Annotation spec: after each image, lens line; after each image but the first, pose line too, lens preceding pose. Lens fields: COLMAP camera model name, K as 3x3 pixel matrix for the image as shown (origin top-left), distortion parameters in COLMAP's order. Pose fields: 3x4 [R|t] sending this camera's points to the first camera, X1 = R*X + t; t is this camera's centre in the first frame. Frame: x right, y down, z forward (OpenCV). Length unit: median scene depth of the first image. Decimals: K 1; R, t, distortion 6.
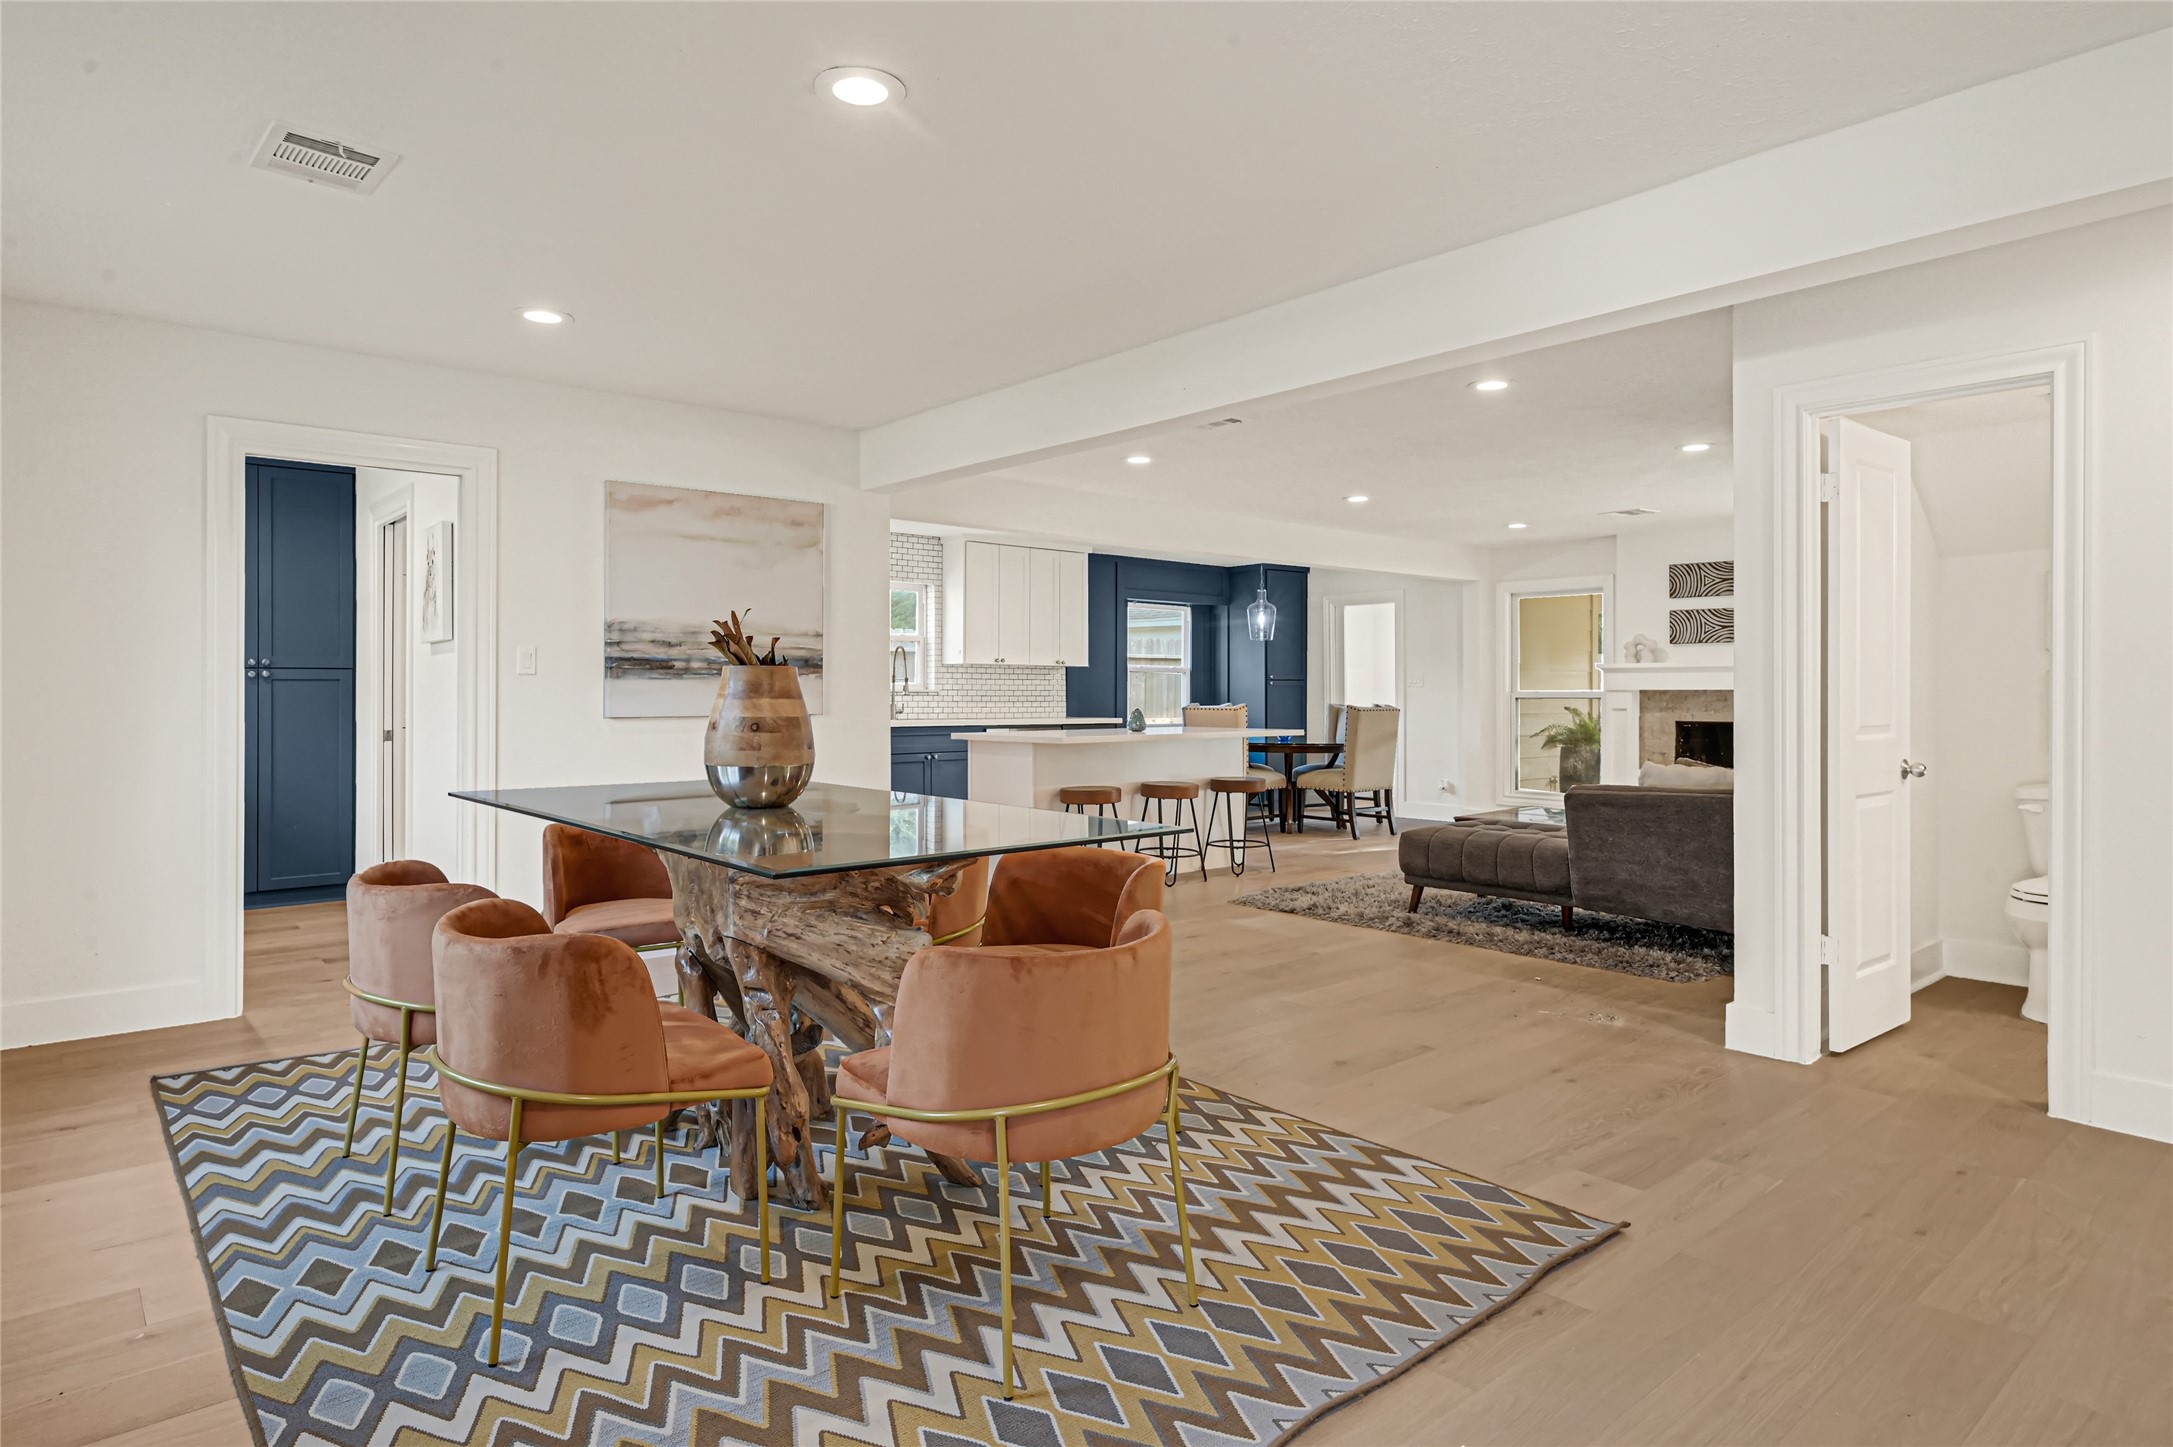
lens RADIAL K [[1315.5, 0, 1090.3], [0, 1315.5, 707.4], [0, 0, 1]] dist [0.002490, 0.001007]
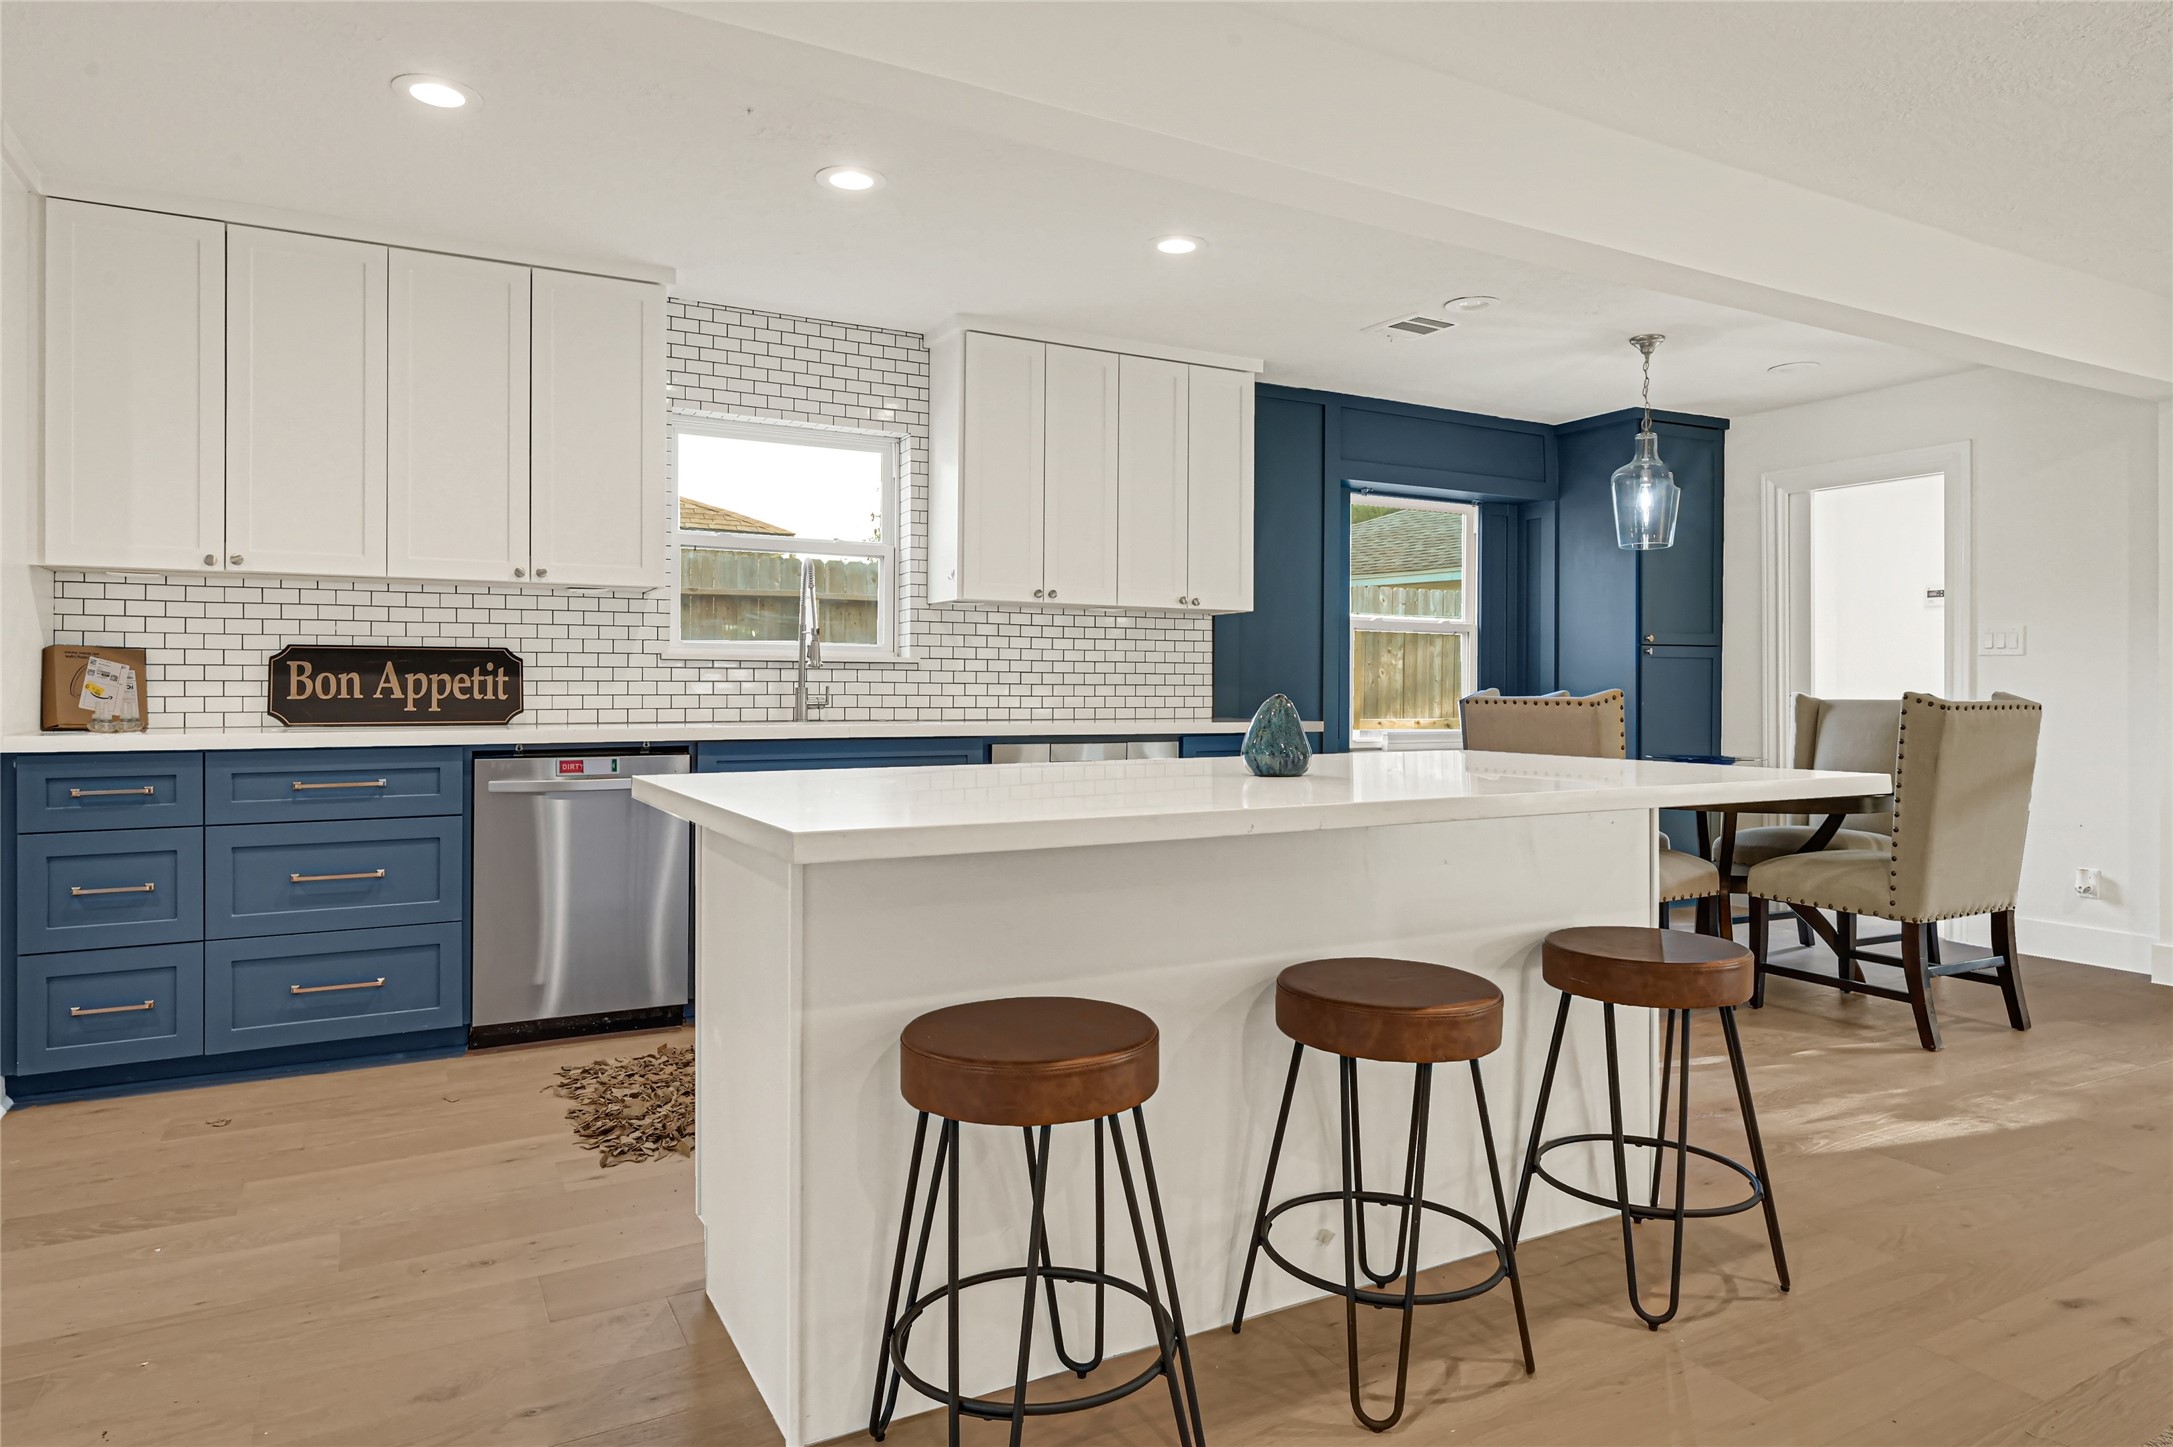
lens RADIAL K [[1315.5, 0, 1088.2], [0, 1315.5, 703.0], [0, 0, 1]] dist [0.002490, 0.001007]
pose [[0.976839, 0.004110, -0.213936, 0.042899], [-0.003526, 0.999989, 0.003111, 0.000617], [0.213946, -0.002285, 0.976843, 0.540823]]
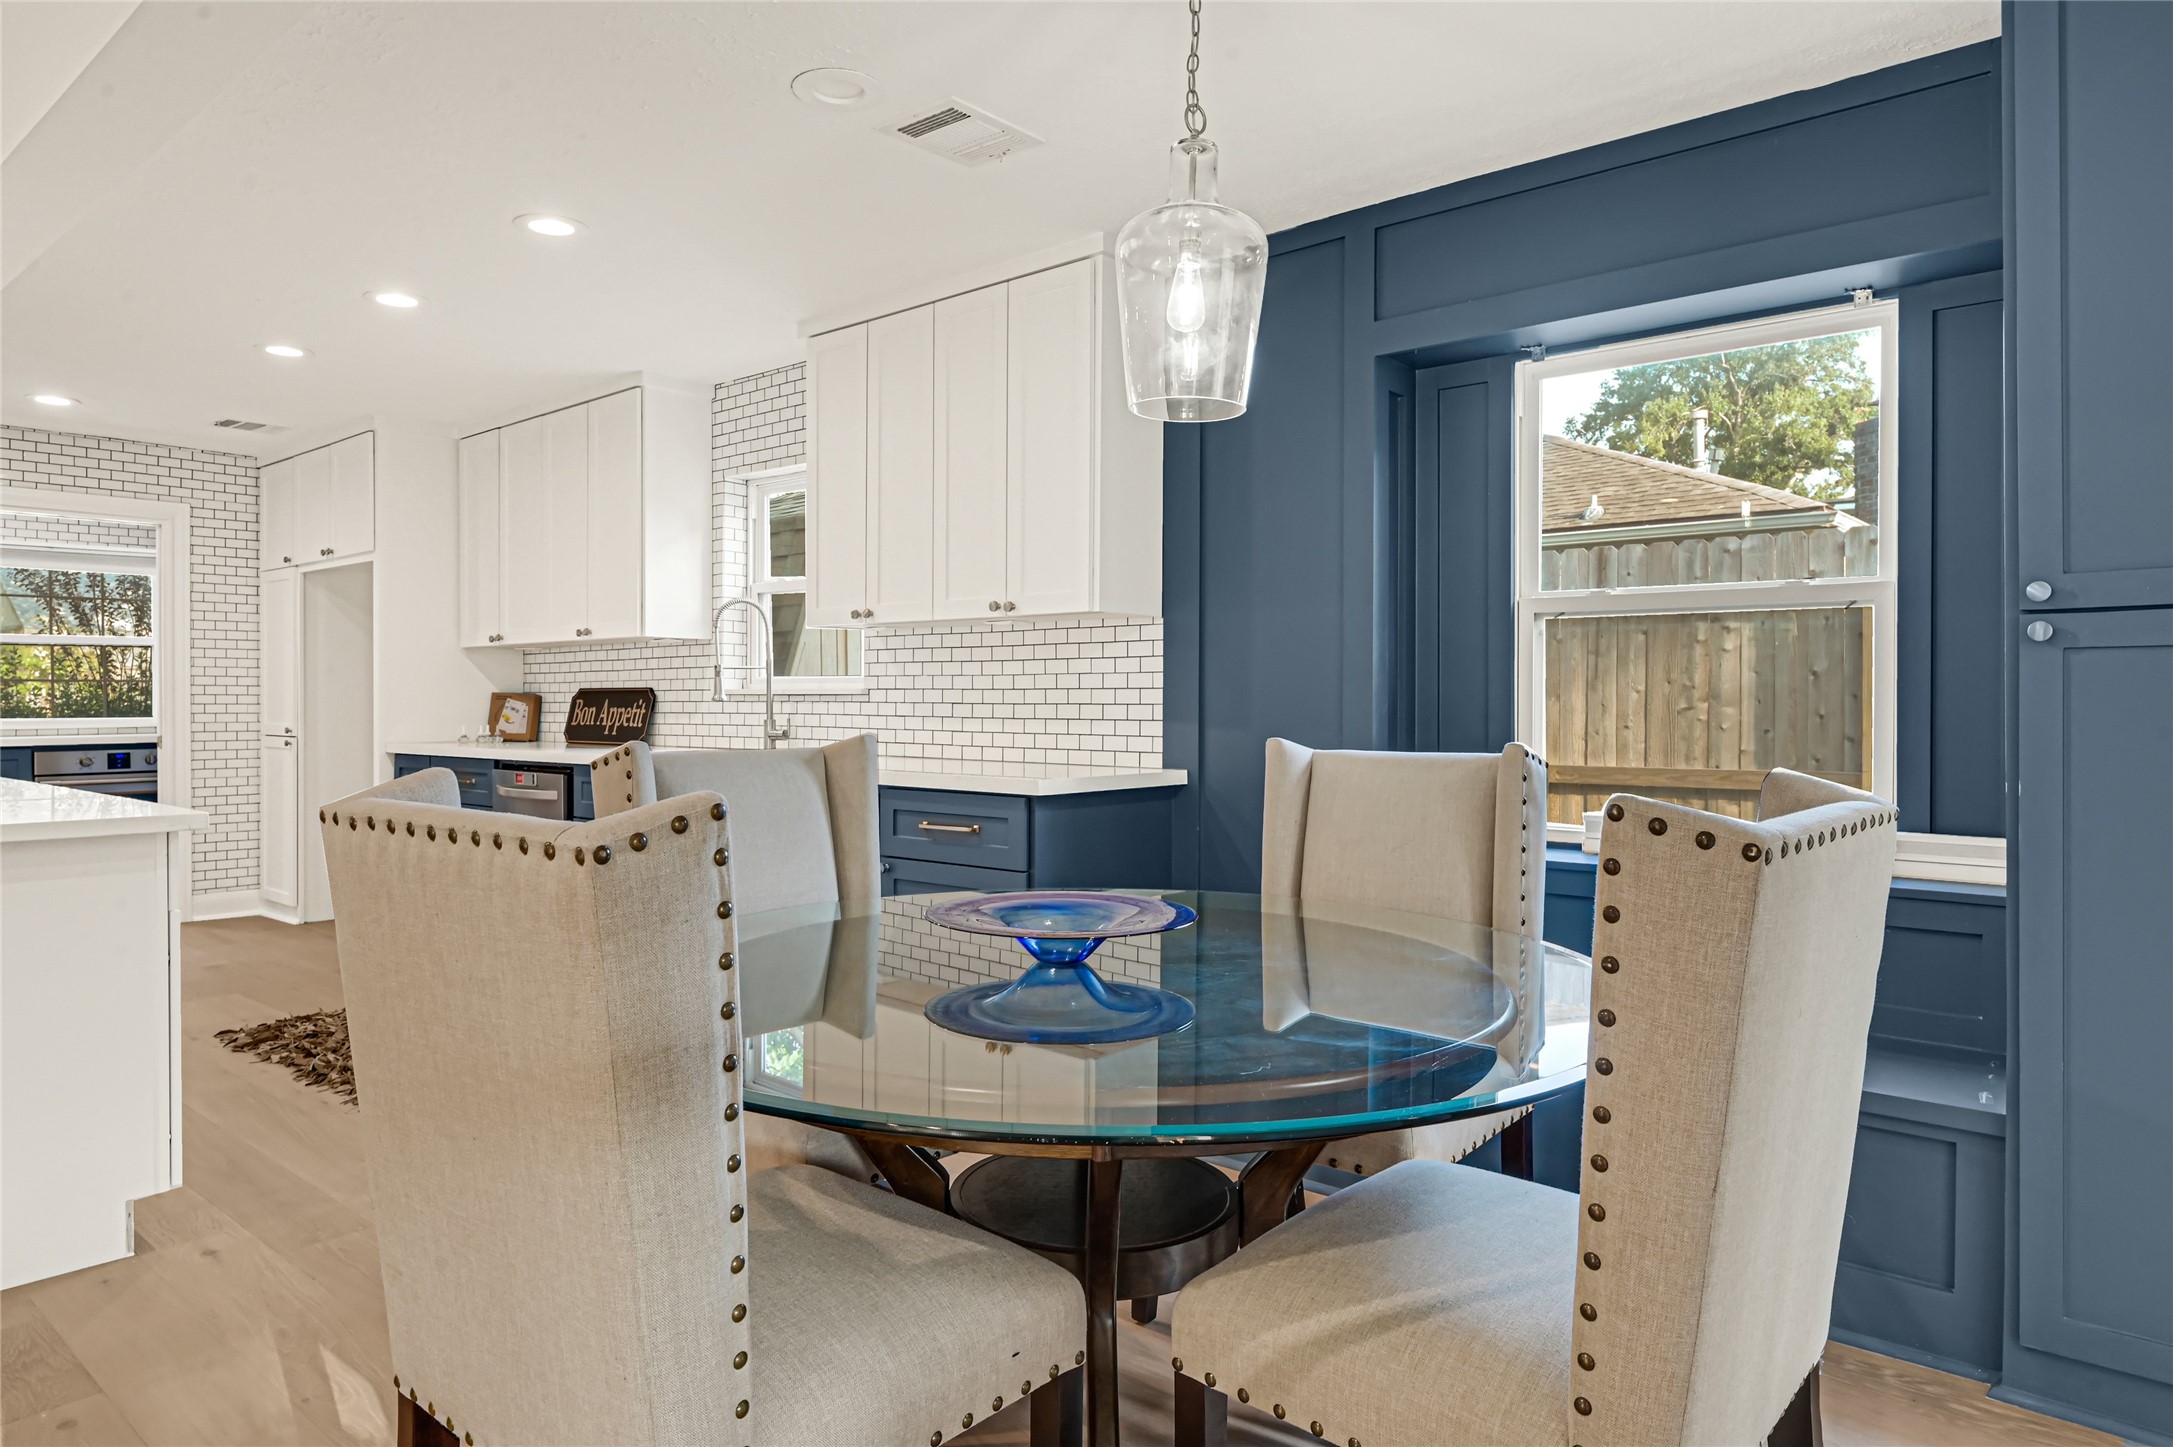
lens RADIAL K [[1315.5, 0, 1080.5], [0, 1315.5, 711.1], [0, 0, 1]] dist [0.002490, 0.001007]
pose [[0.129827, 0.009893, -0.991487, 0.330708], [-0.005583, 0.999942, 0.009246, -0.010800], [0.991521, 0.004336, 0.129874, 0.999337]]
